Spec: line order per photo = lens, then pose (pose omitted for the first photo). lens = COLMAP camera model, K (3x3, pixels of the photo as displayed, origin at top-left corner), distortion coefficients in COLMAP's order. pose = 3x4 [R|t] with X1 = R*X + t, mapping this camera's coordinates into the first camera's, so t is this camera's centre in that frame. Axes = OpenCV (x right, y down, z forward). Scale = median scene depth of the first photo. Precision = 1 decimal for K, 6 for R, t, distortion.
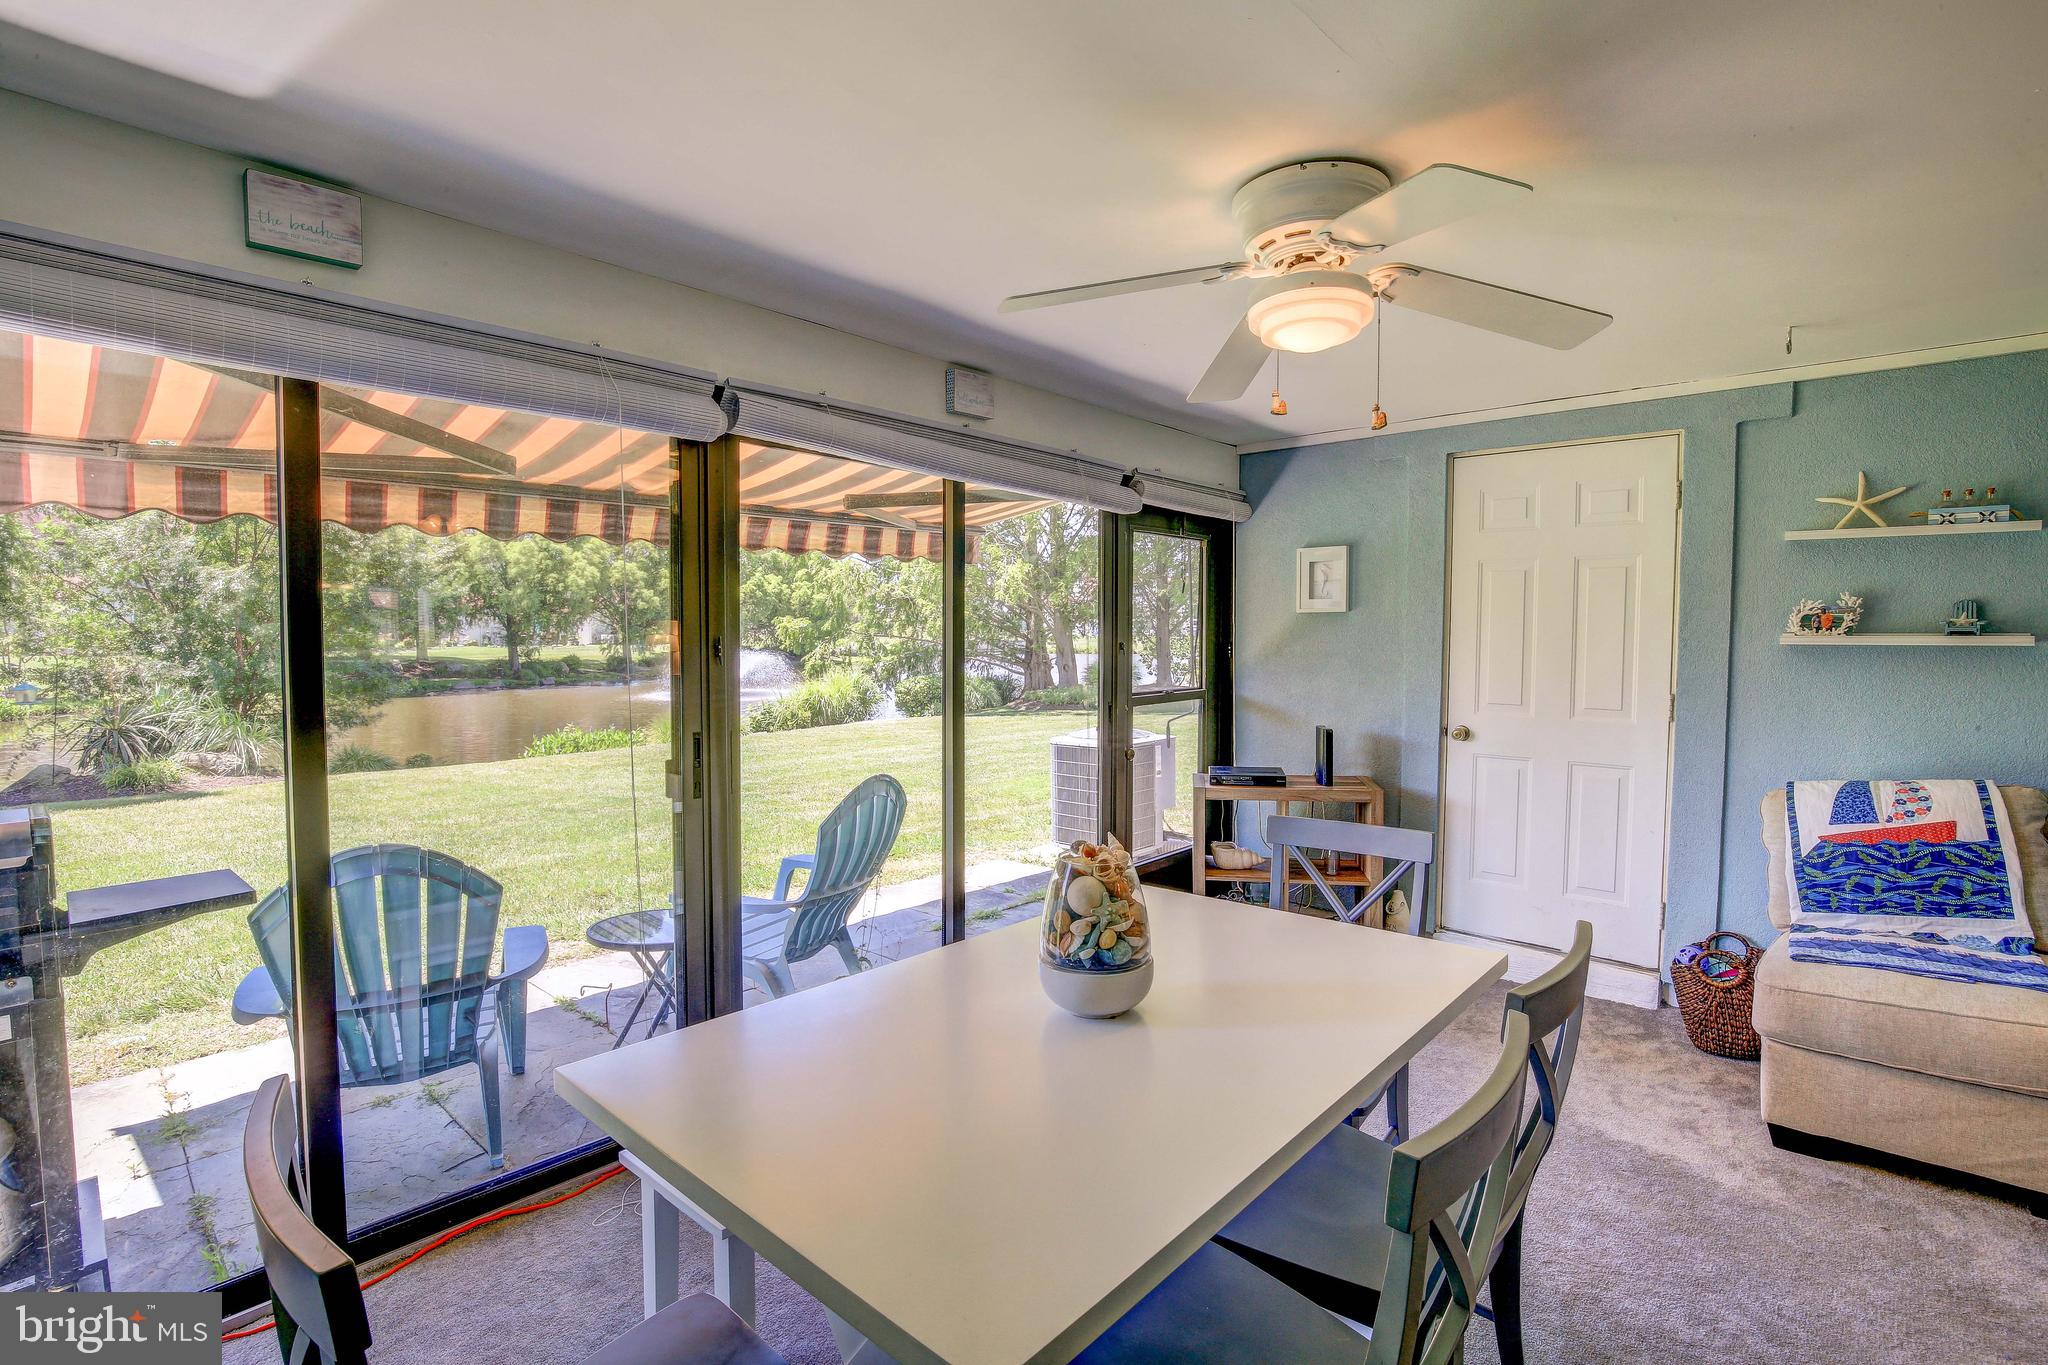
lens RADIAL K [[945.8, 0, 1023.4], [0, 945.8, 683.3], [0, 0, 1]] dist [-0.036076, 0.008039]
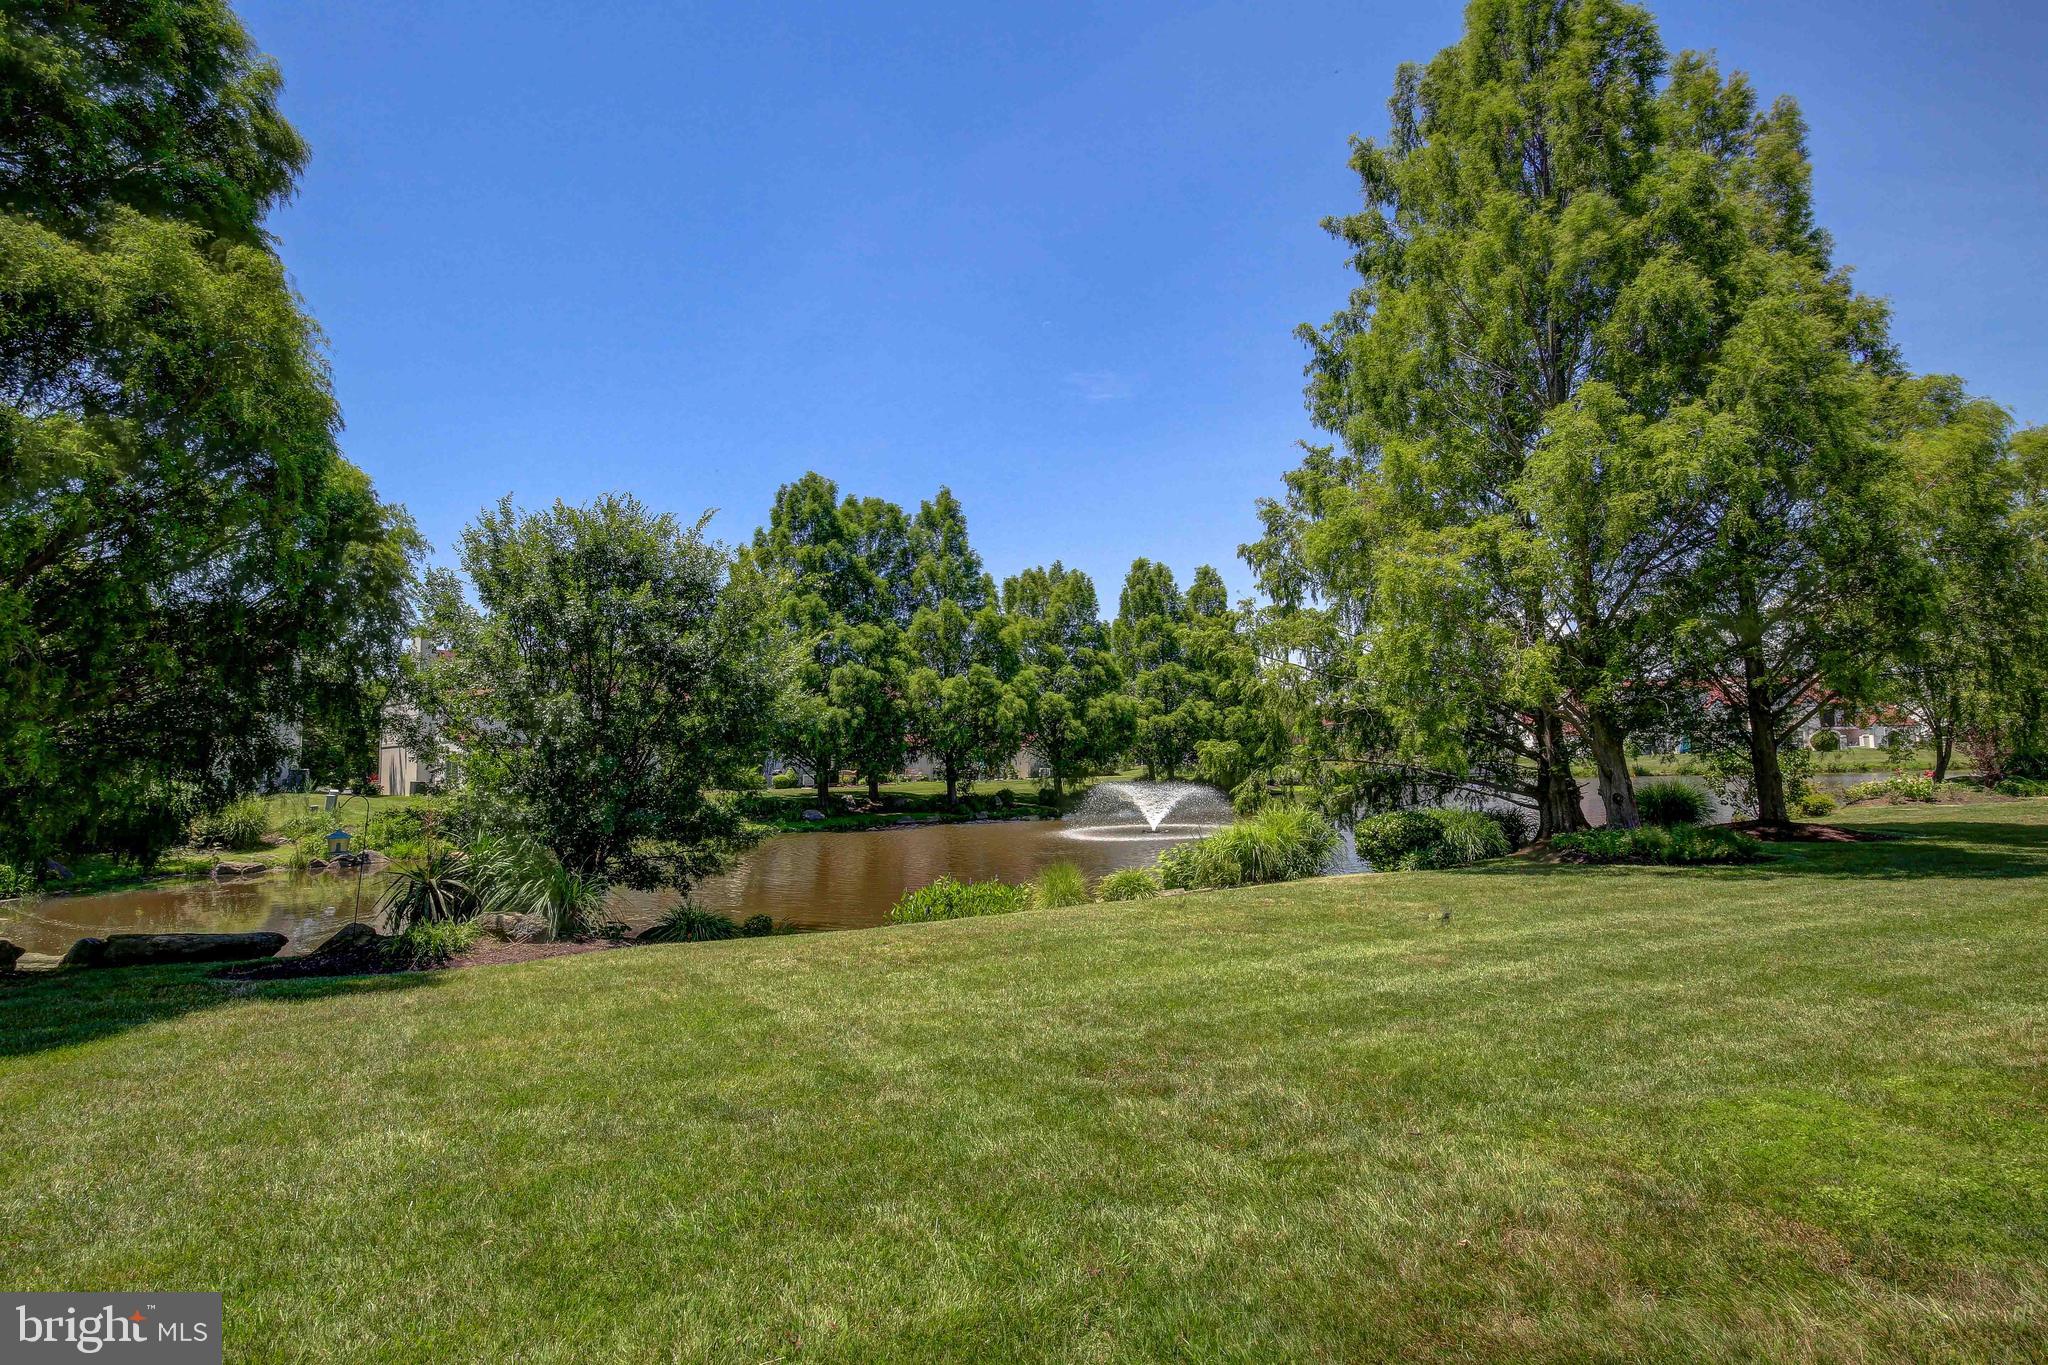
lens RADIAL K [[945.8, 0, 1016.2], [0, 945.8, 675.6], [0, 0, 1]] dist [-0.036076, 0.008039]
pose [[0.894572, -0.065971, -0.442029, -0.024264], [0.001528, 0.989491, -0.144585, -0.004925], [0.446922, 0.128666, 0.885272, 0.130528]]
